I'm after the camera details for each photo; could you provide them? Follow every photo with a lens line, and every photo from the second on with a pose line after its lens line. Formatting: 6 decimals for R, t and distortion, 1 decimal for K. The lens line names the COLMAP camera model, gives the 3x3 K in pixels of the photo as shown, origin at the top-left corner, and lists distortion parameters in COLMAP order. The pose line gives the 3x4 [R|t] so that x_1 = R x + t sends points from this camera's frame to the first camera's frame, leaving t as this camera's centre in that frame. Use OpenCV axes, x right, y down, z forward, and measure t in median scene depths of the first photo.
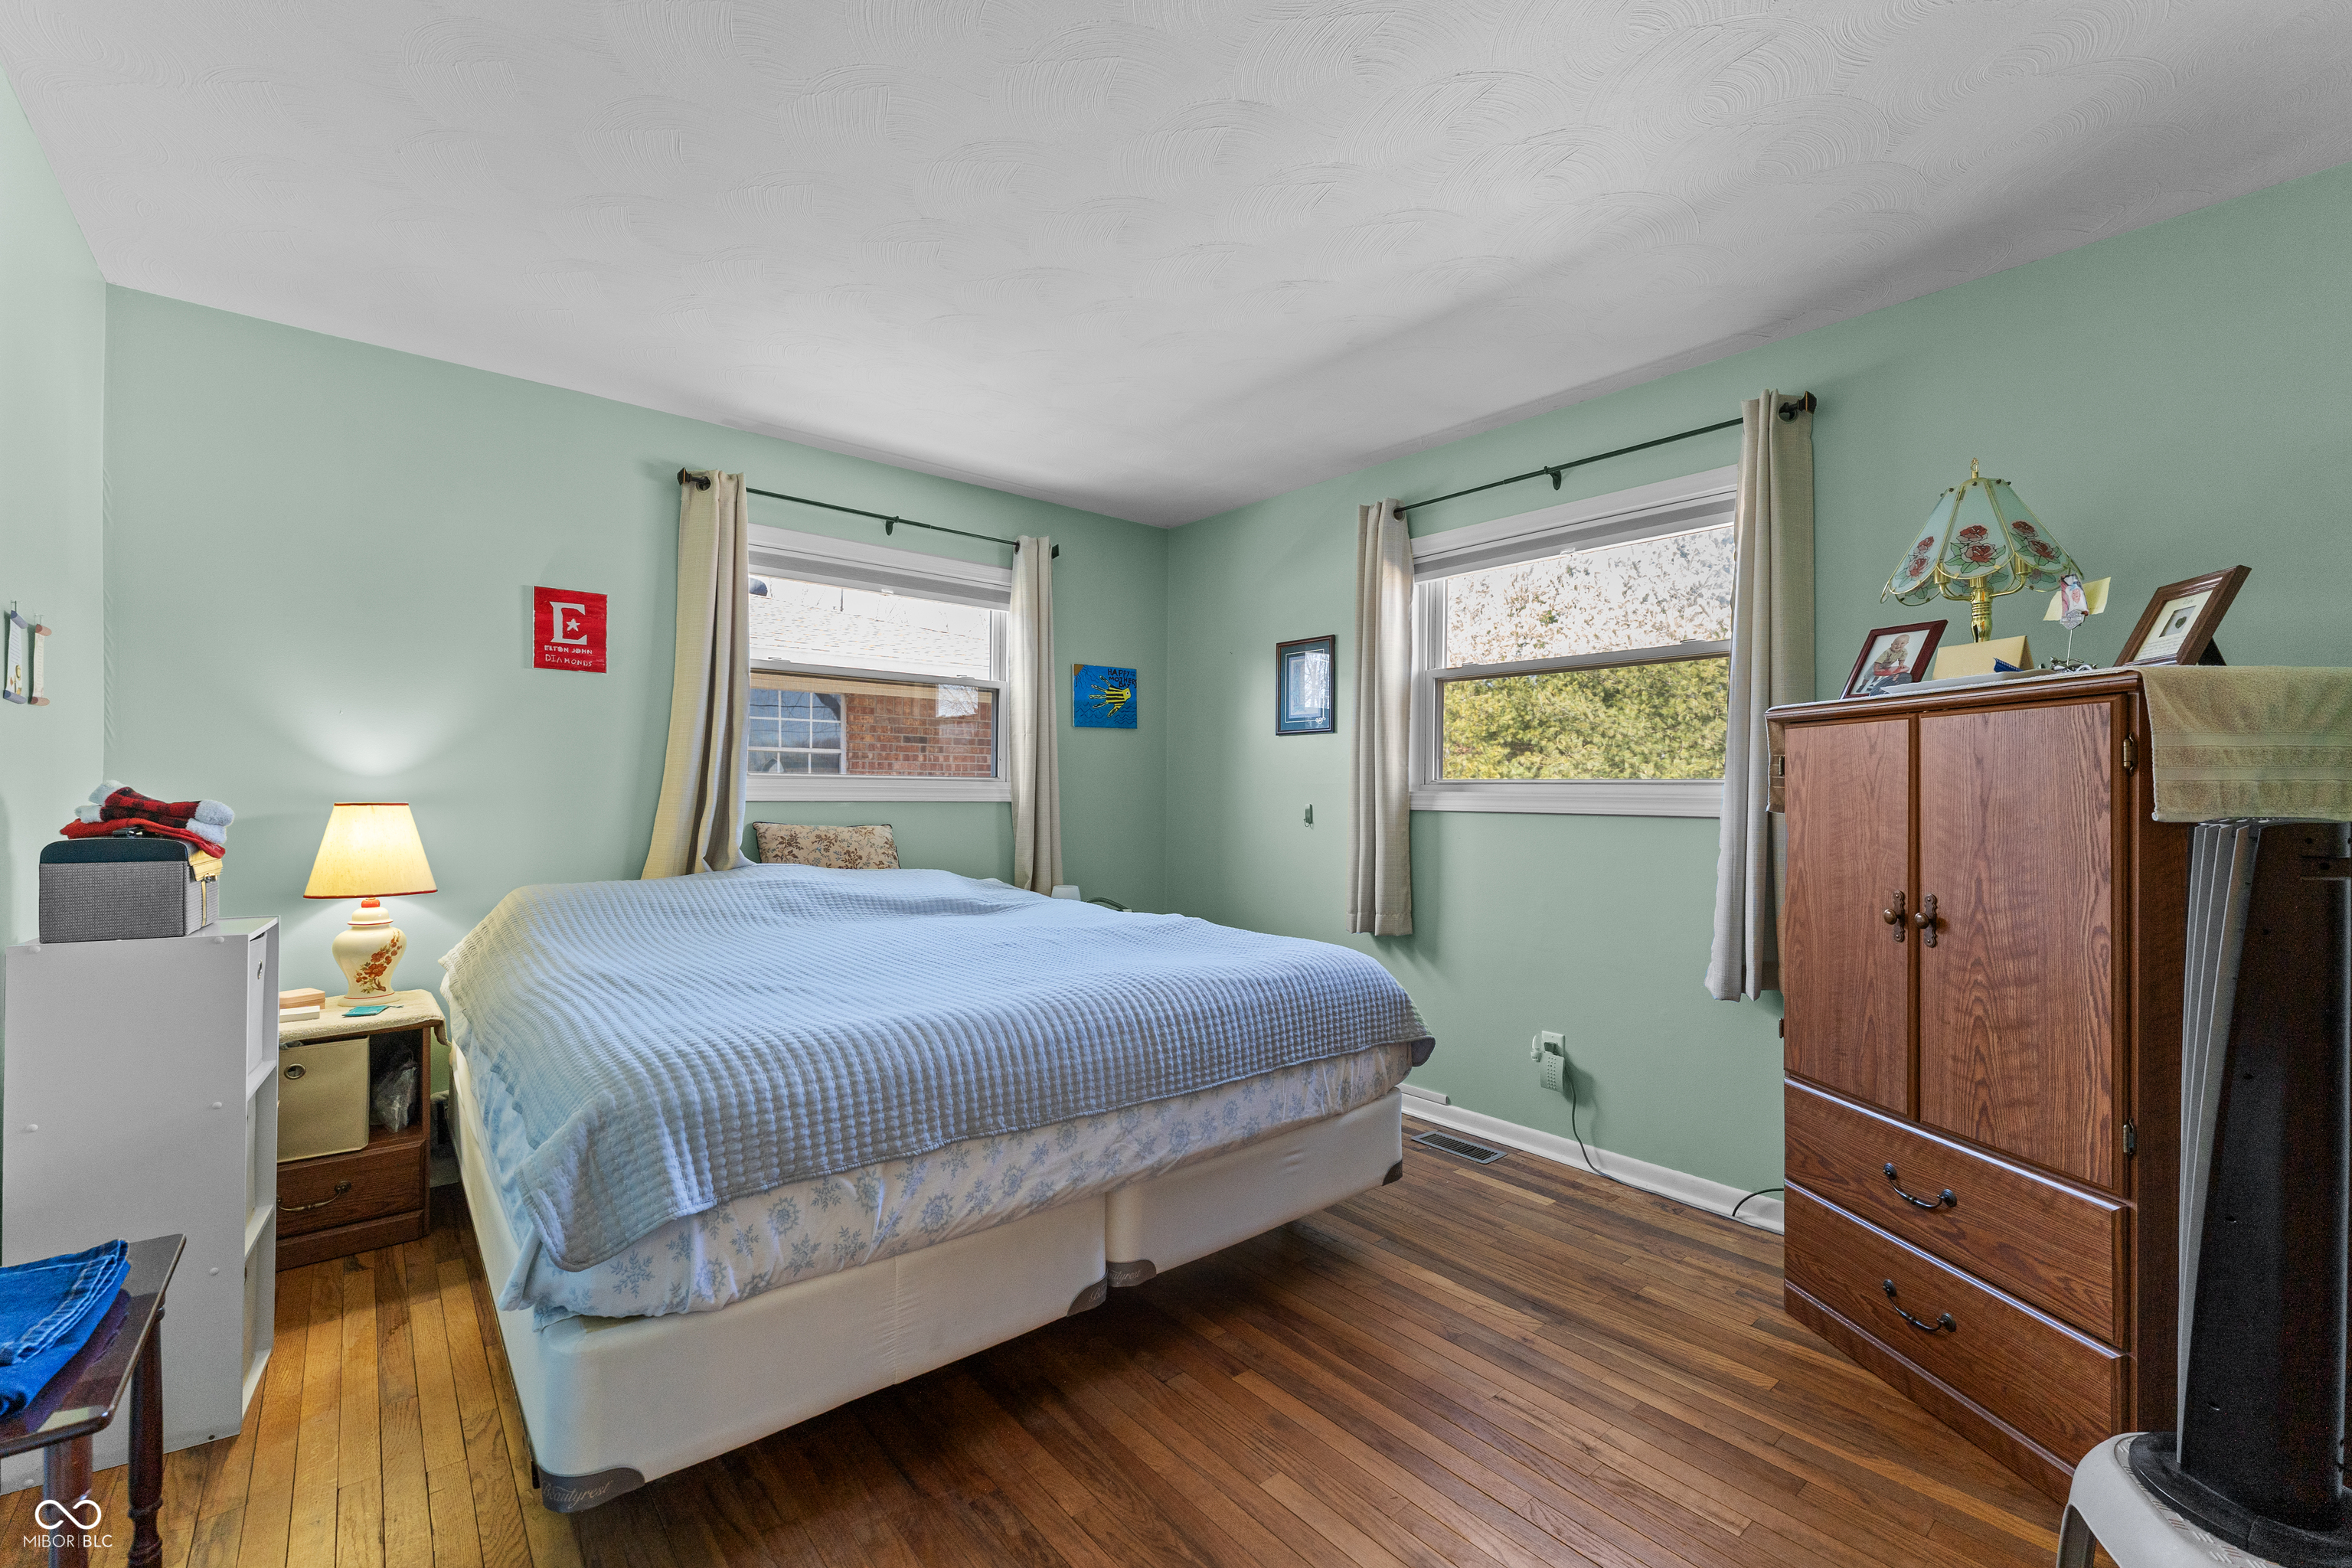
lens RADIAL K [[947.4, 0, 1186.1], [0, 947.4, 747.4], [0, 0, 1]] dist [0.000752, 0.000216]
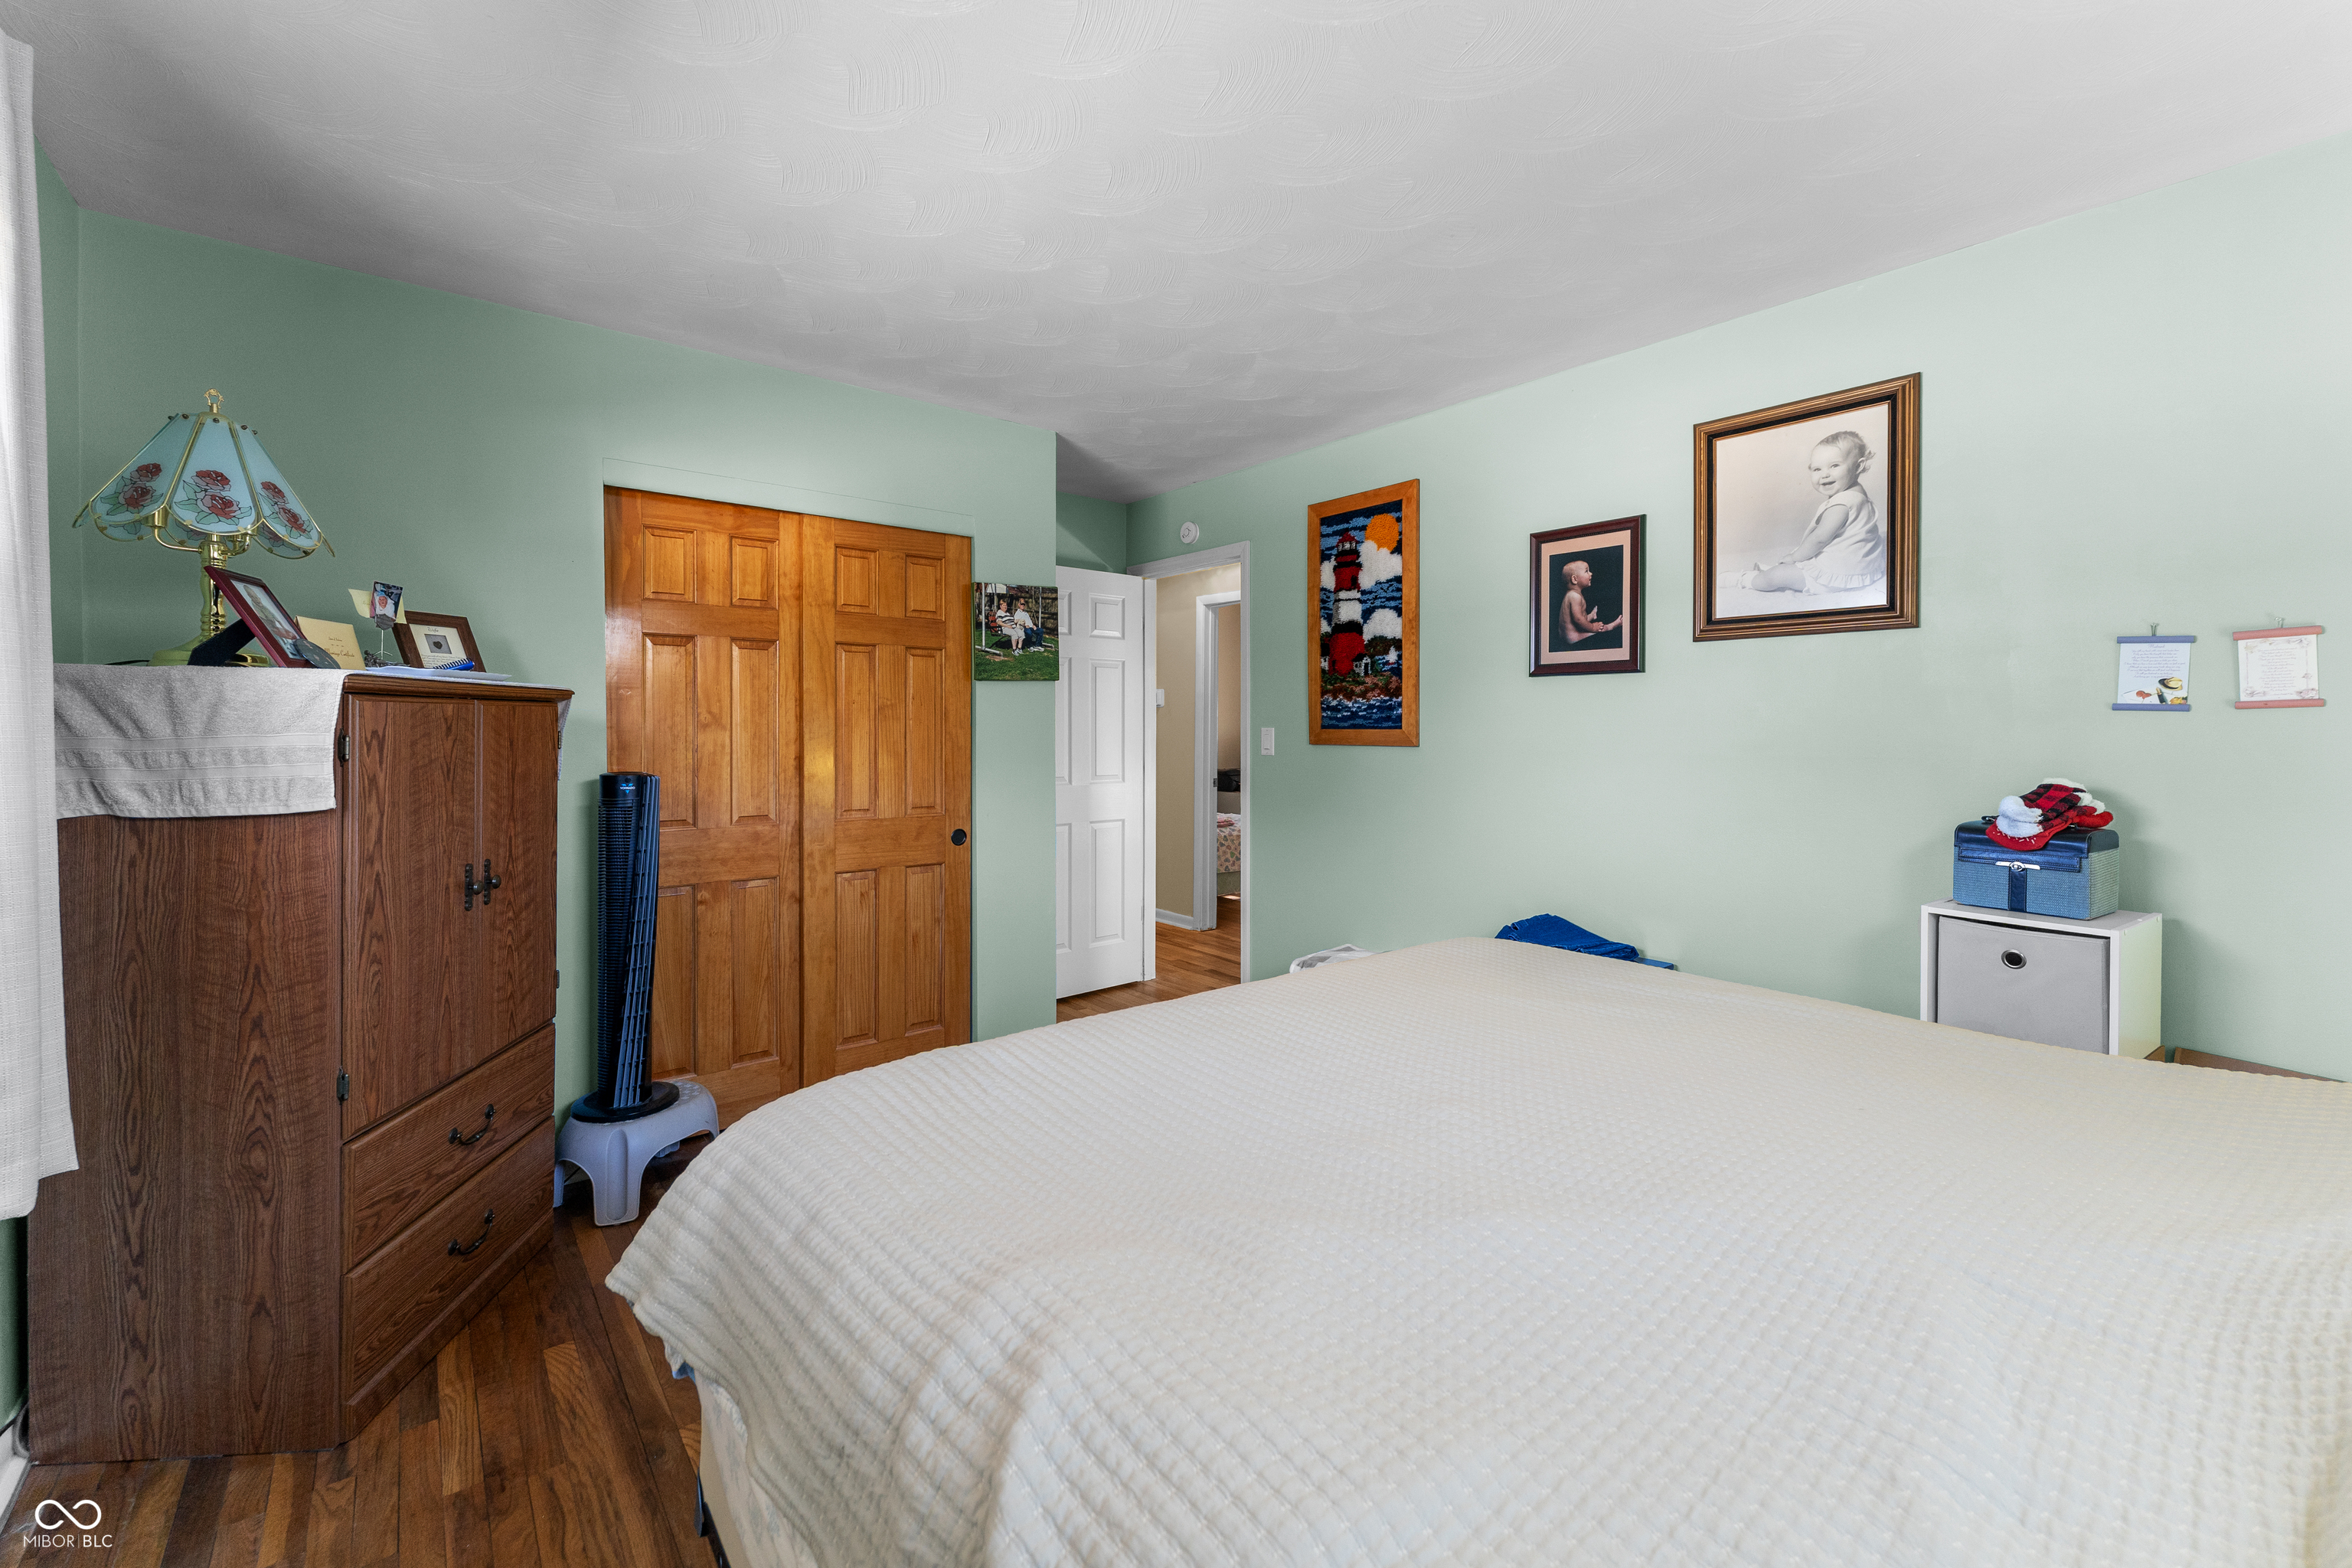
lens RADIAL K [[947.4, 0, 1186.1], [0, 947.4, 747.4], [0, 0, 1]] dist [0.000752, 0.000216]
pose [[-0.999712, -0.007777, 0.022688, -0.078194], [-0.008260, 0.999740, -0.021261, 0.031267], [-0.022516, -0.021442, -0.999517, 1.840709]]
